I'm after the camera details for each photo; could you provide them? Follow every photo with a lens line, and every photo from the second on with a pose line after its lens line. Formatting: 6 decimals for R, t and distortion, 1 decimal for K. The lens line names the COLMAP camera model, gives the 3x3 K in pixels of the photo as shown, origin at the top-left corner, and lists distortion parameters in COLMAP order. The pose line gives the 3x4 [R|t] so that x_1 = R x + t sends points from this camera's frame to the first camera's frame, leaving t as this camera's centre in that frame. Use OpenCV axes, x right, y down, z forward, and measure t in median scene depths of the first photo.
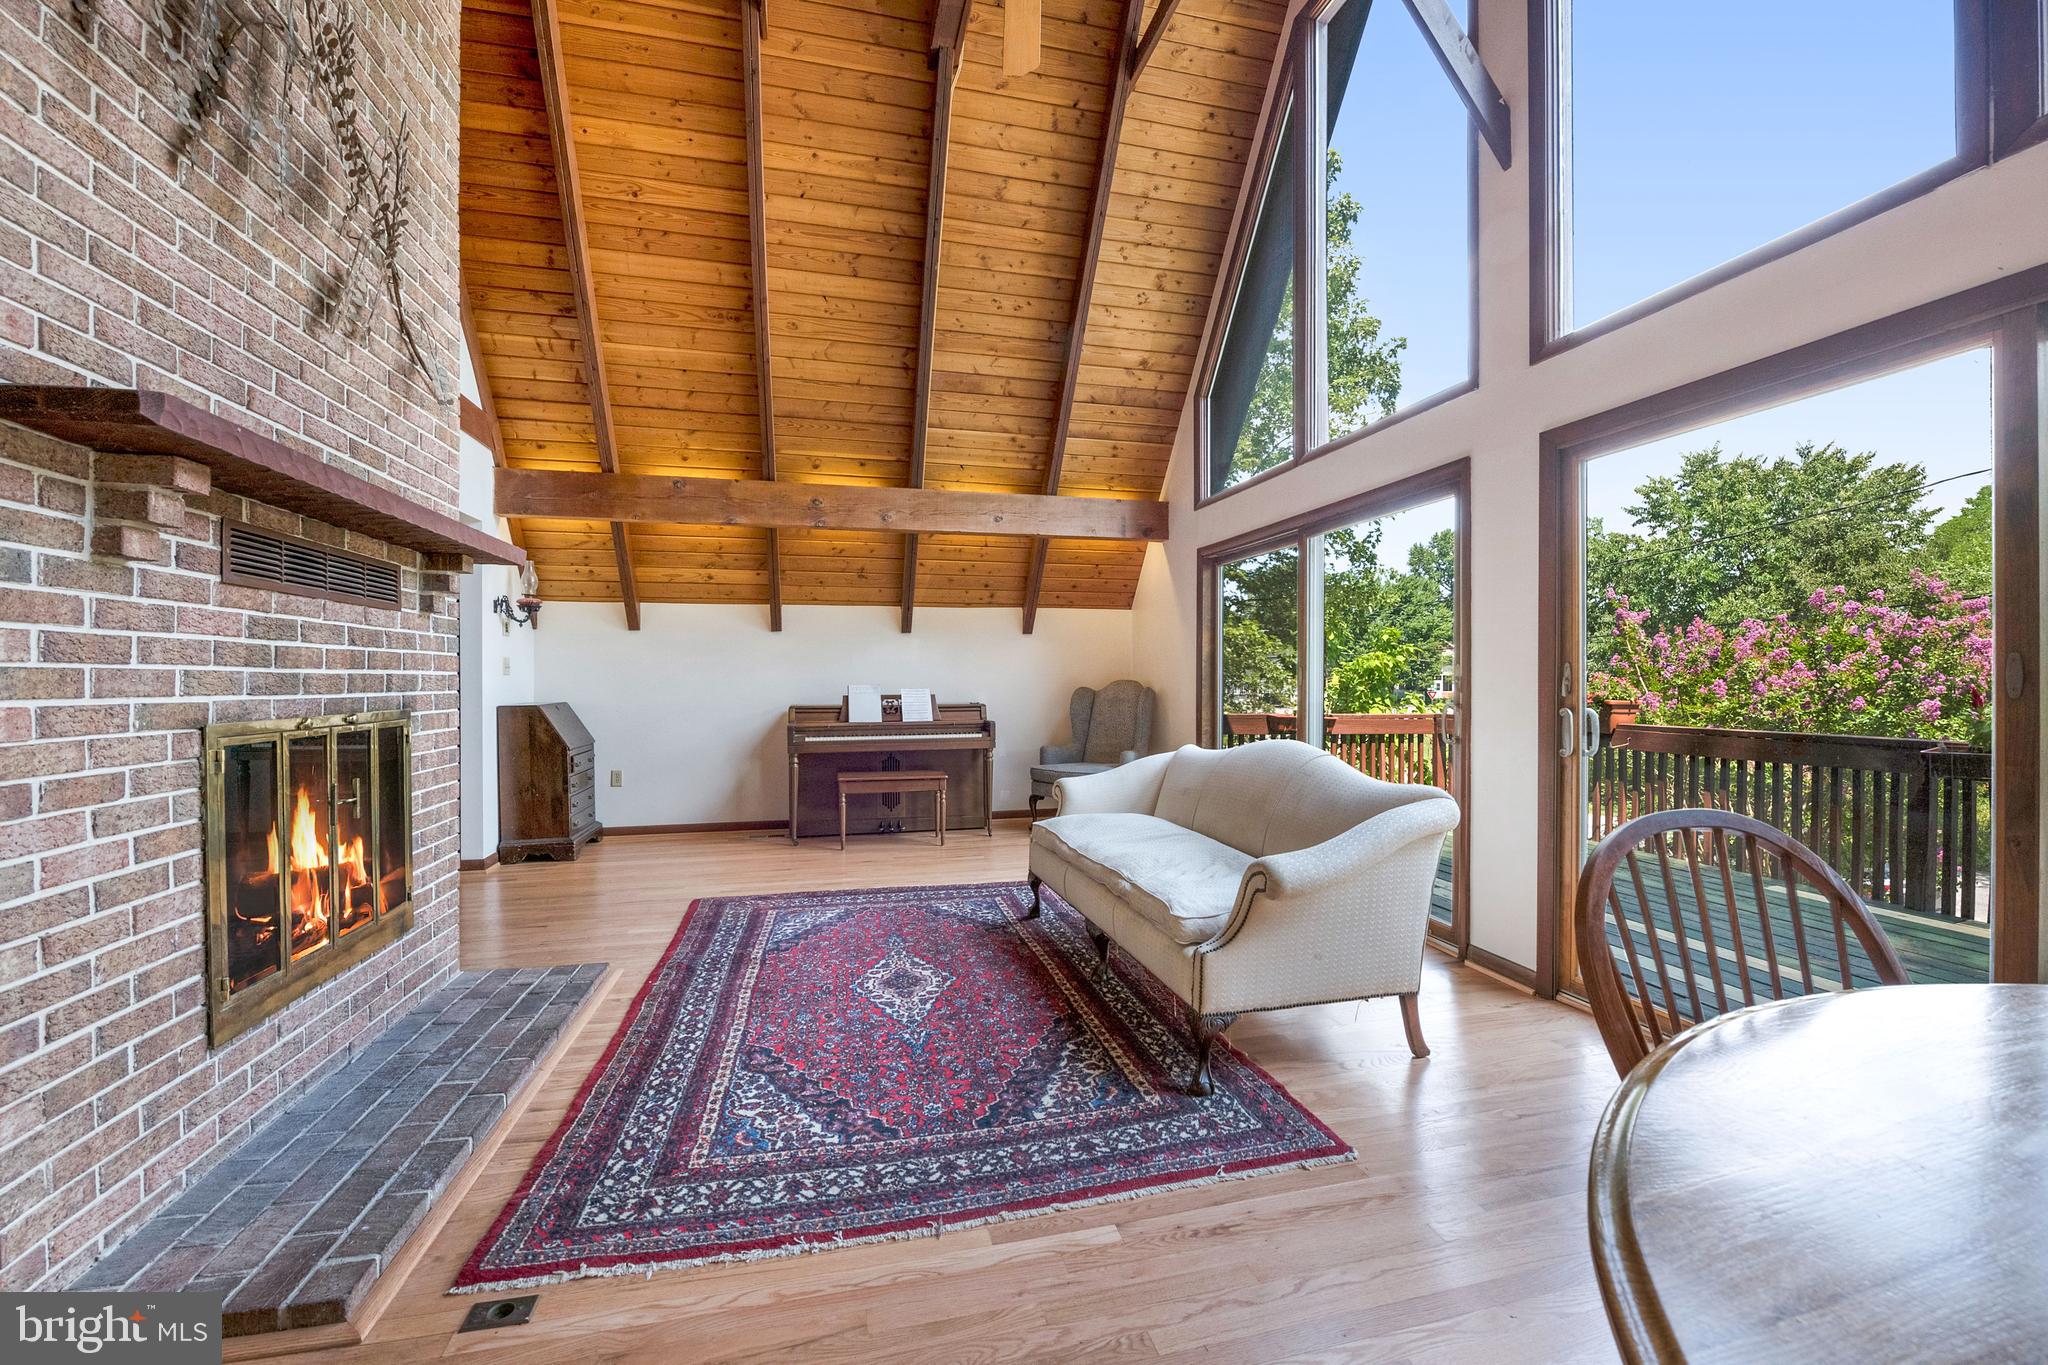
lens RADIAL K [[827.5, 0, 1033.5], [0, 827.5, 689.3], [0, 0, 1]] dist [-0.016514, -0.002530]
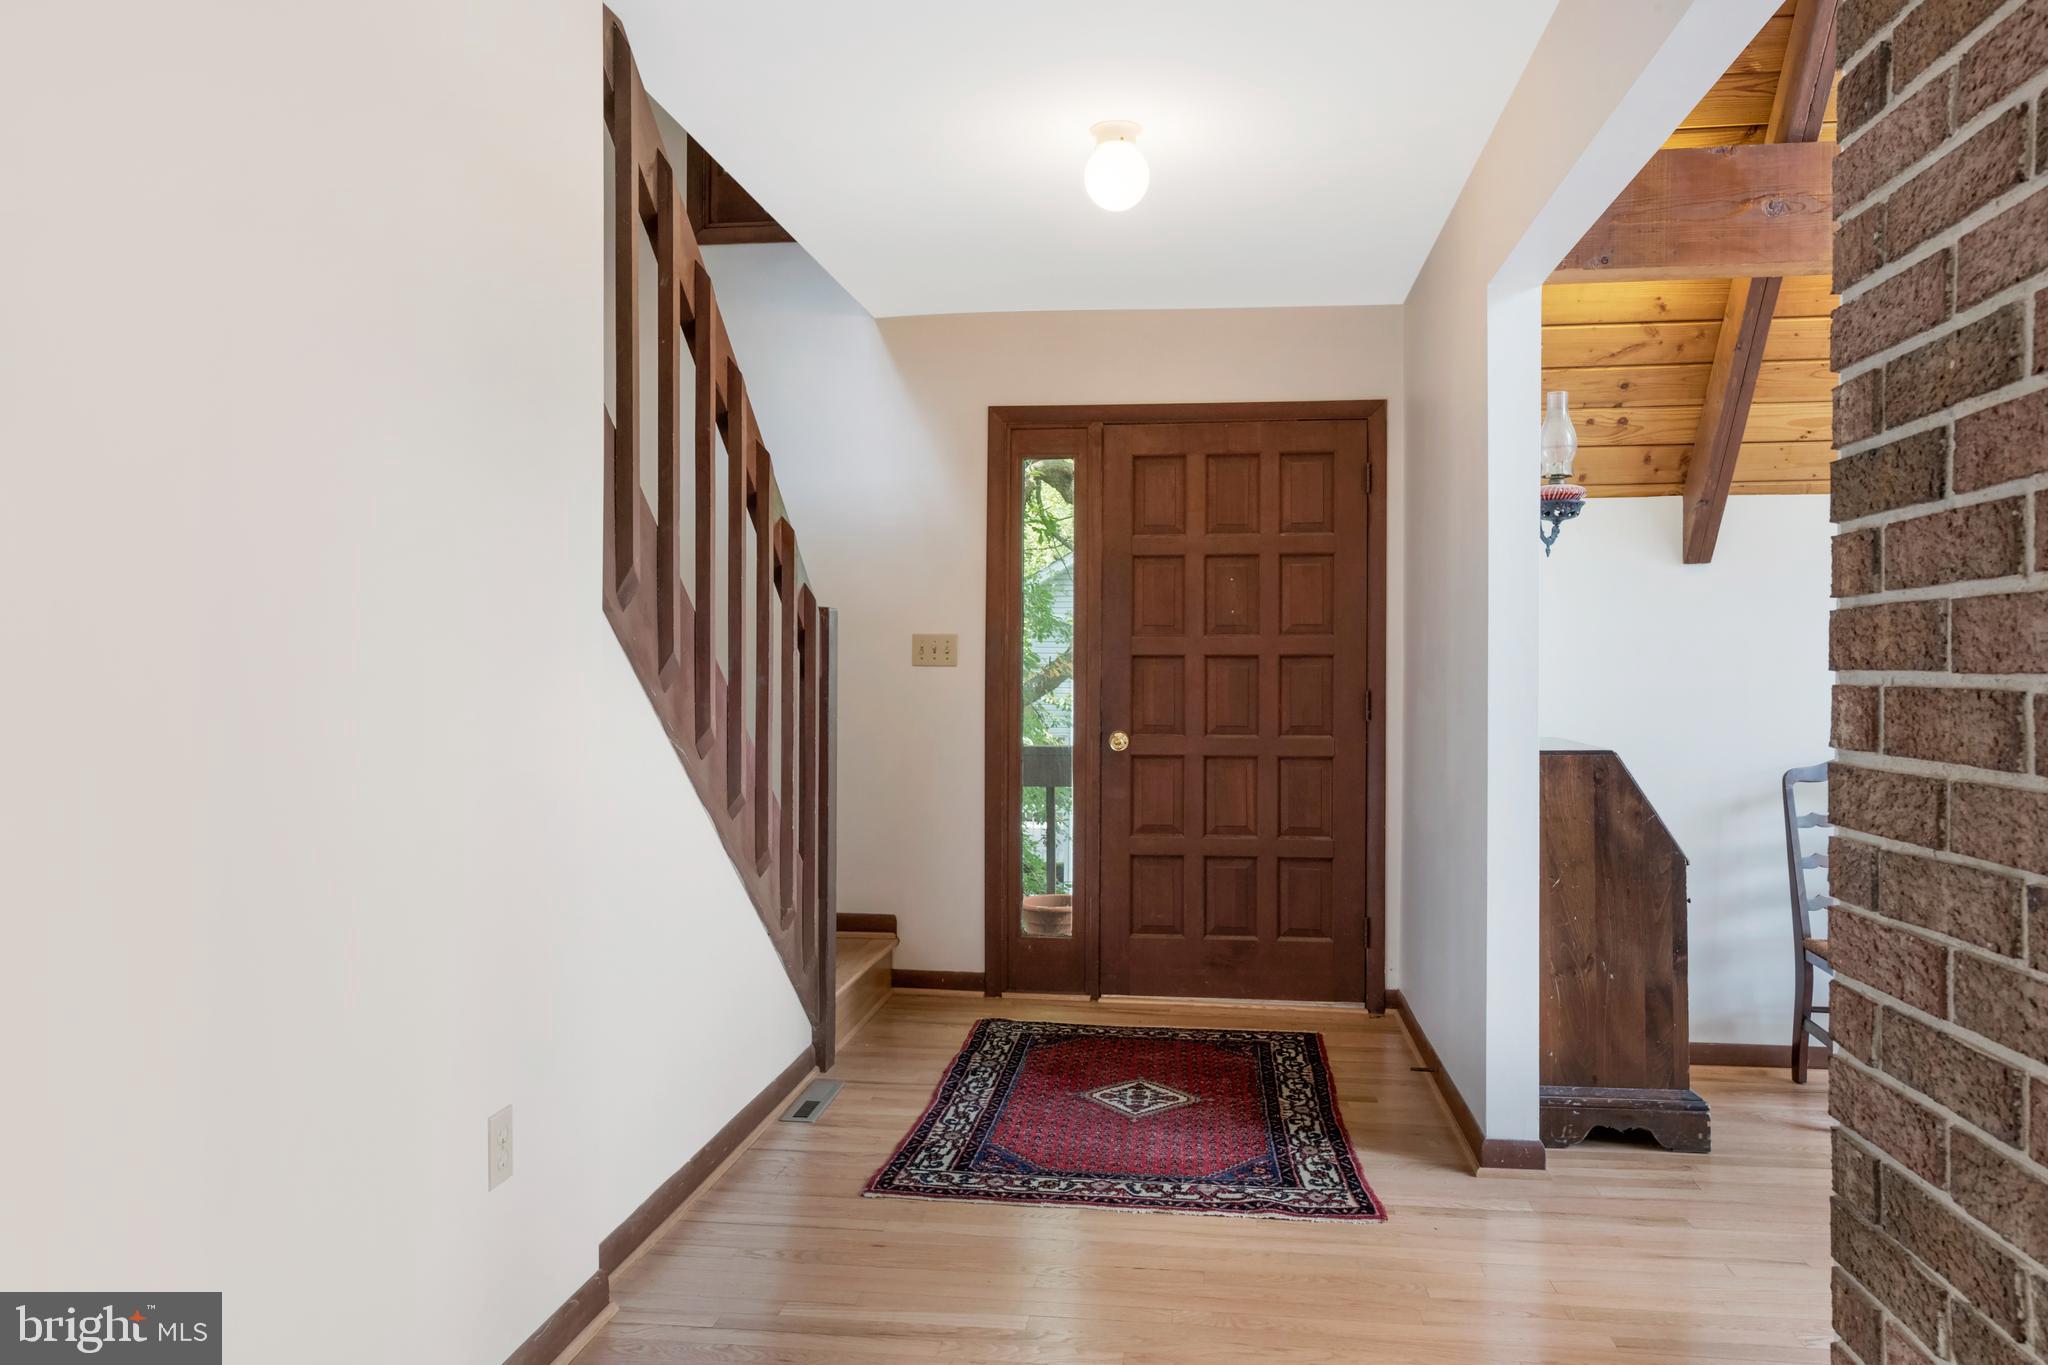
lens RADIAL K [[1356.9, 0, 1024.2], [0, 1356.9, 683.7], [0, 0, 1]] dist [-0.002339, 0.013608]
pose [[0.929953, 0.005955, -0.367630, -0.772526], [-0.008267, 0.999955, -0.004716, -0.008755], [0.367585, 0.007424, 0.929960, 0.352385]]
